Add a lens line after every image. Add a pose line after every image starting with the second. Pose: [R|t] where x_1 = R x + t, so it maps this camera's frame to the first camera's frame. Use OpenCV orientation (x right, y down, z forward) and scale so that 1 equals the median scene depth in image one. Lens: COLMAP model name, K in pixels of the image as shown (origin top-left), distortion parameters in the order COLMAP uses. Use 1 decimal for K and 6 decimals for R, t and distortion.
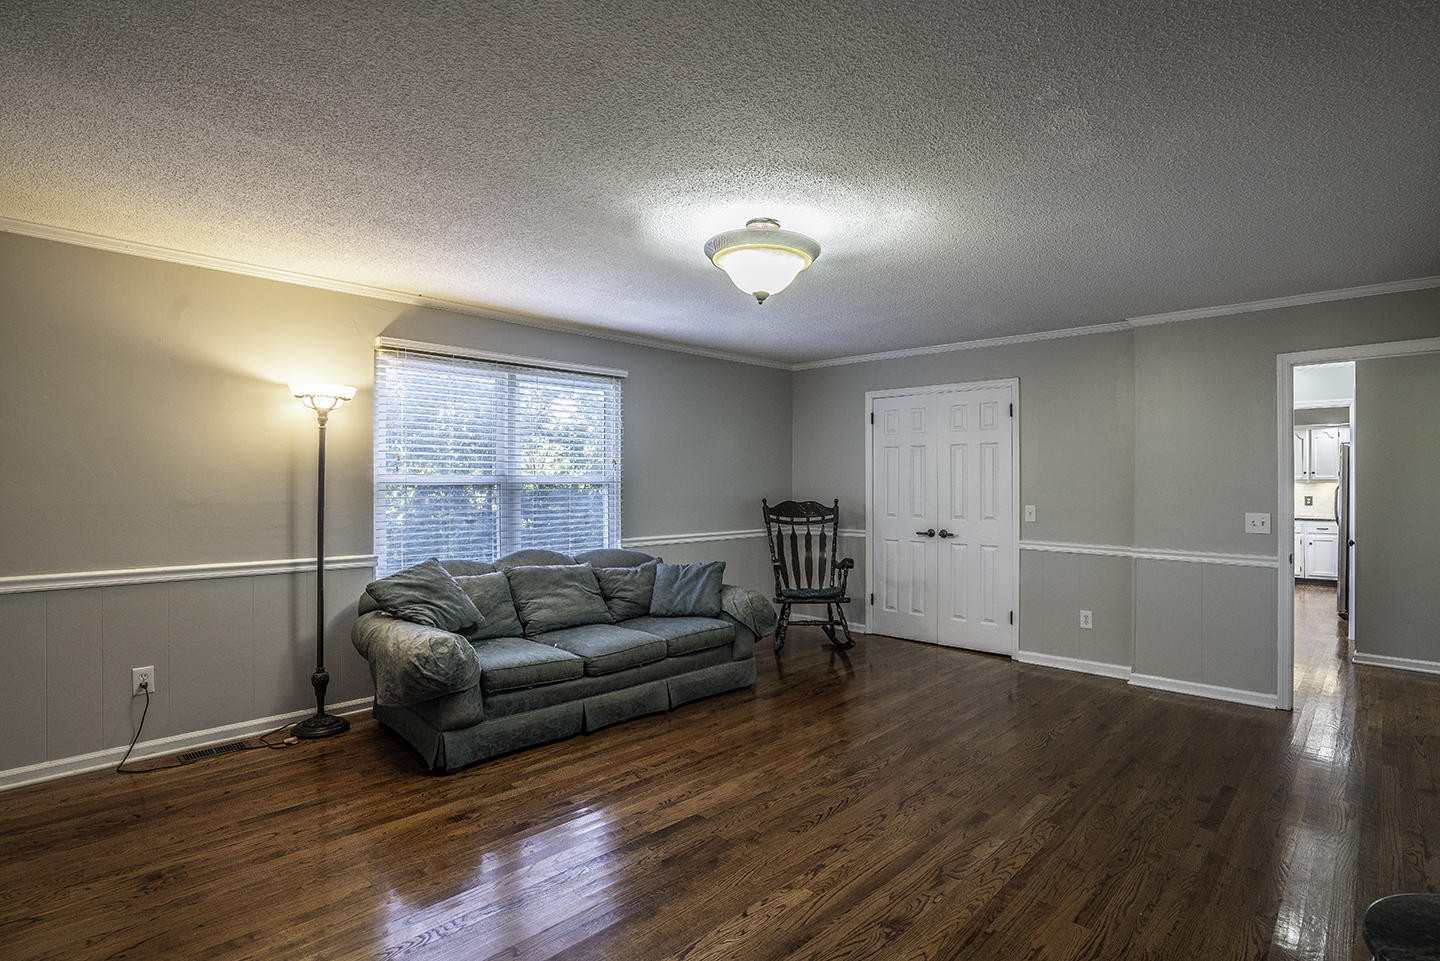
lens RADIAL K [[717.4, 0, 720.0], [0, 717.4, 480.5], [0, 0, 1]] dist [-0.039152, 0.000562]
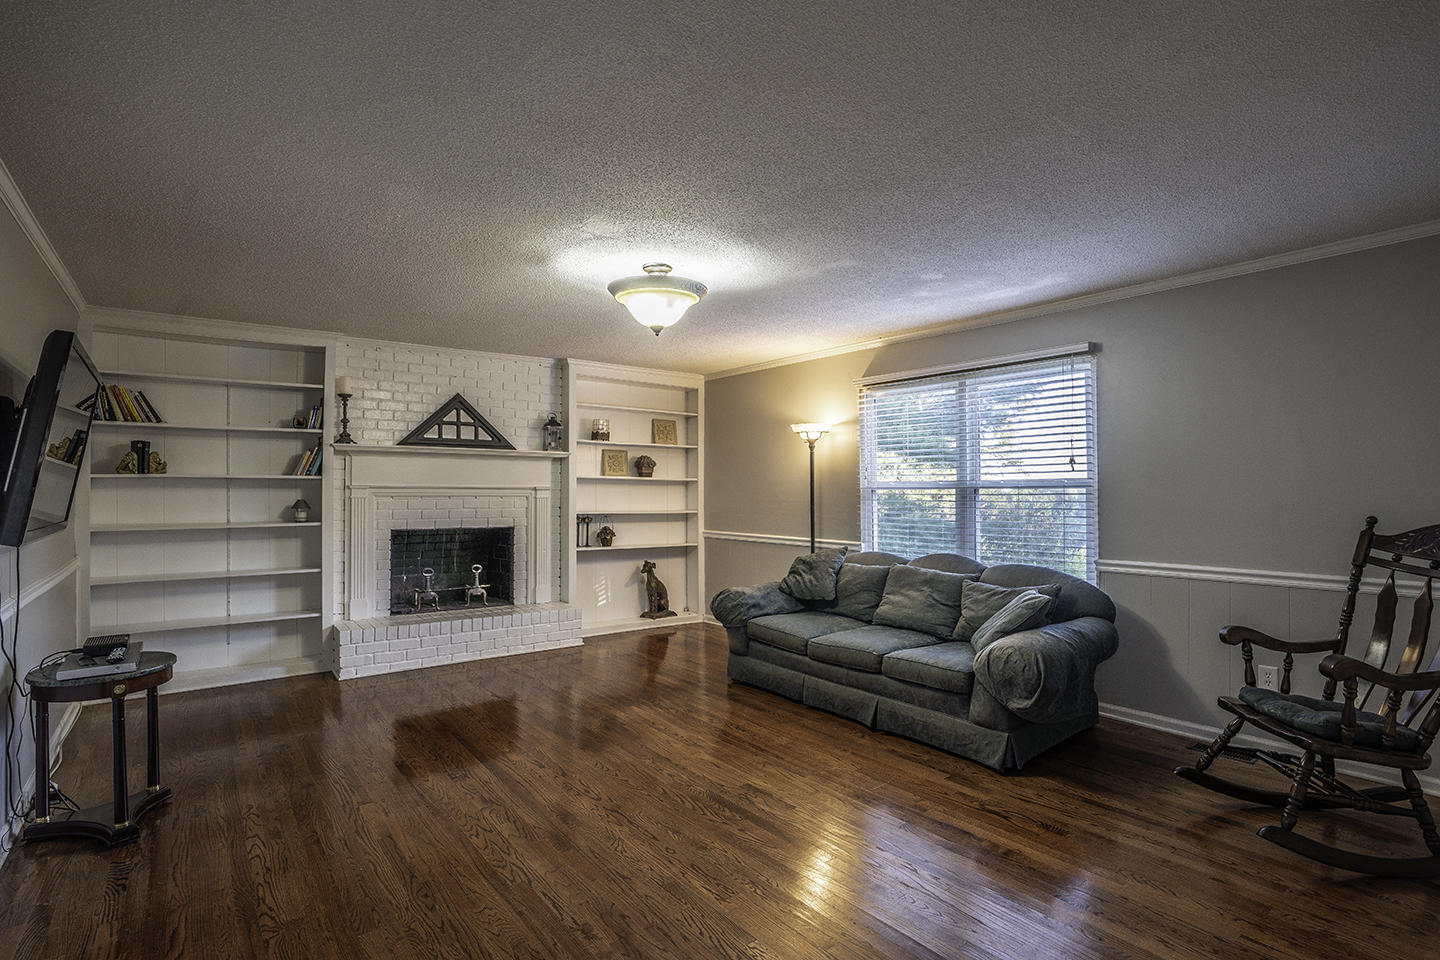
lens RADIAL K [[717.4, 0, 720.0], [0, 717.4, 480.0], [0, 0, 1]] dist [-0.039152, 0.000562]
pose [[-0.144885, -0.015354, -0.989329, 0.966999], [0.006932, 0.999839, -0.016533, 0.008458], [0.989424, -0.009254, -0.144755, 1.018915]]
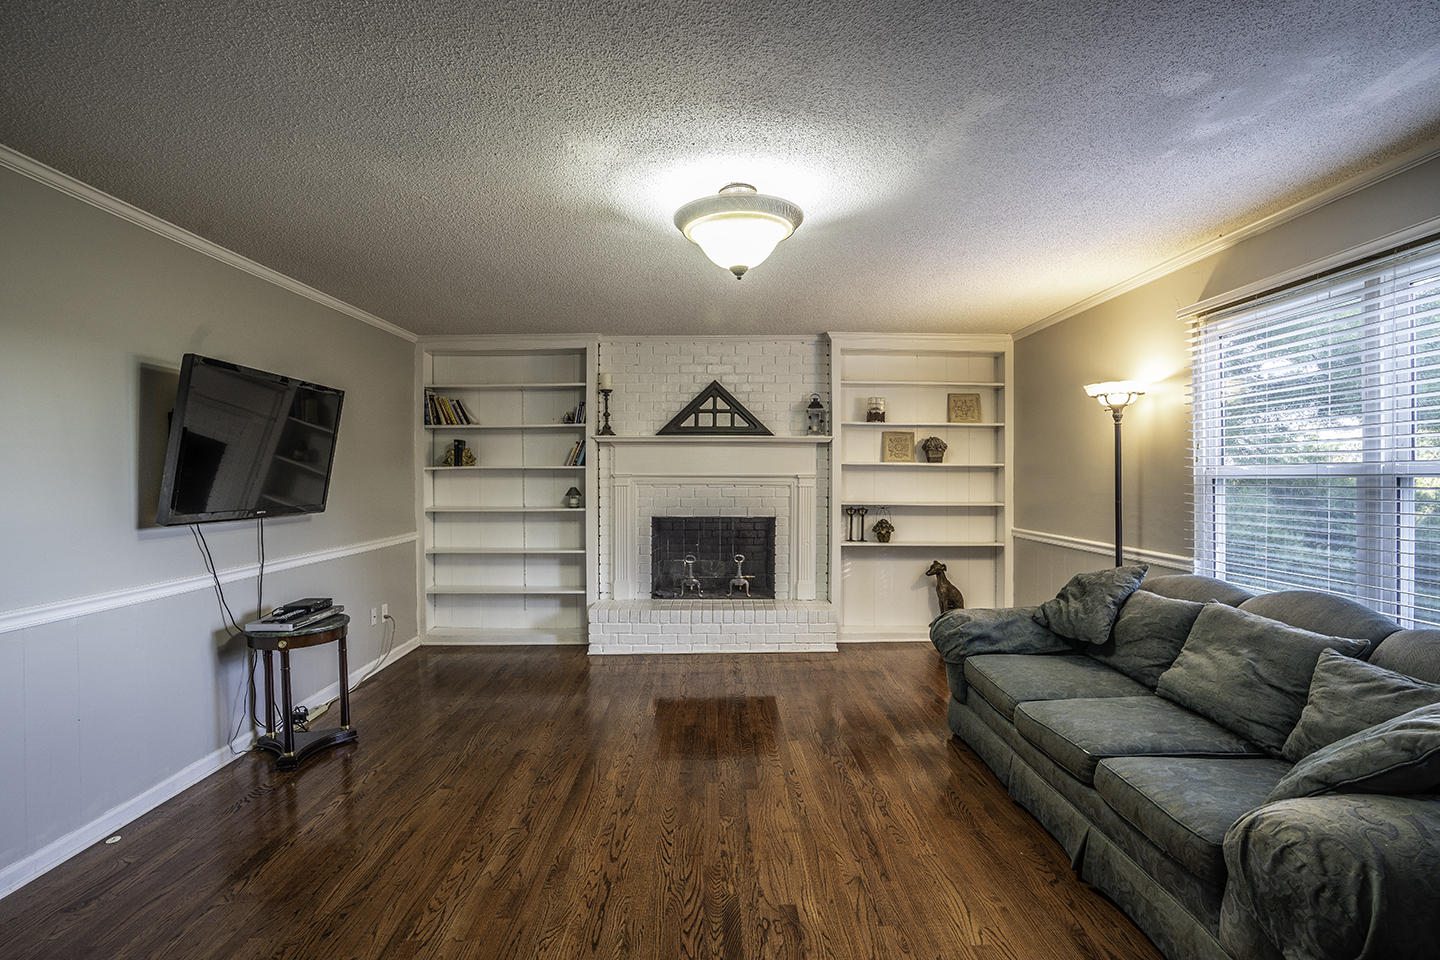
lens RADIAL K [[680.9, 0, 720.0], [0, 680.9, 480.0], [0, 0, 1]] dist [-0.065885, 0.038734]
pose [[-0.710512, 0.003447, -0.703676, 0.543316], [0.006321, 0.999979, -0.001484, 0.006425], [0.703656, -0.005502, -0.710519, 1.276338]]
